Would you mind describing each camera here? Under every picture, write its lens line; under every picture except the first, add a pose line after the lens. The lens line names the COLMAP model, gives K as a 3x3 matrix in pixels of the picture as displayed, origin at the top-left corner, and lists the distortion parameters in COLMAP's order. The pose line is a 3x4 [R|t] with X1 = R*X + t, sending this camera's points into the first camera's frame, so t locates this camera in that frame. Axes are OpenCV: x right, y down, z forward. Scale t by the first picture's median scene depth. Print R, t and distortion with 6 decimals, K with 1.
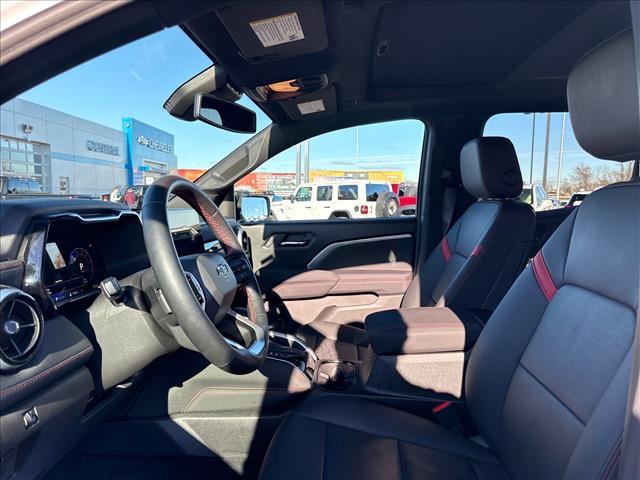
lens RADIAL K [[449.0, 0, 320.0], [0, 449.0, 240.0], [0, 0, 1]] dist [0.090346, -0.125574]
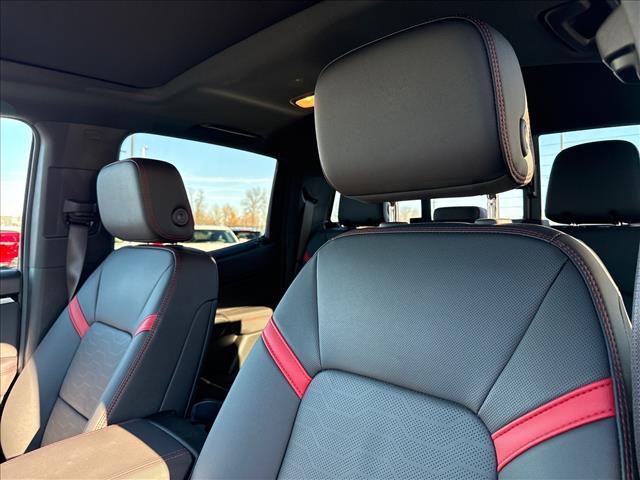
lens RADIAL K [[449.0, 0, 320.0], [0, 449.0, 240.0], [0, 0, 1]] dist [0.090346, -0.125574]
pose [[0.657742, -0.000962, 0.753243, 0.004449], [0.063462, 0.996514, -0.054144, -0.034989], [-0.750565, 0.083415, 0.655510, 0.281196]]
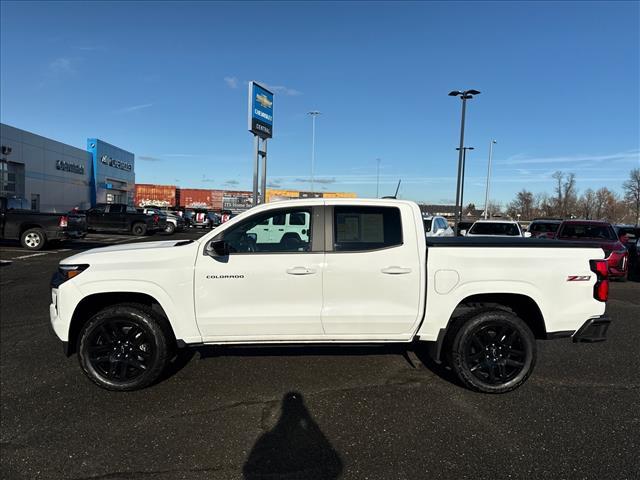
lens RADIAL K [[449.0, 0, 320.0], [0, 449.0, 240.0], [0, 0, 1]] dist [0.090346, -0.125574]
pose [[0.994806, 0.019212, 0.099956, -0.000325], [-0.015115, 0.999021, -0.041583, 0.002722], [-0.100657, 0.039856, 0.994123, -0.110275]]
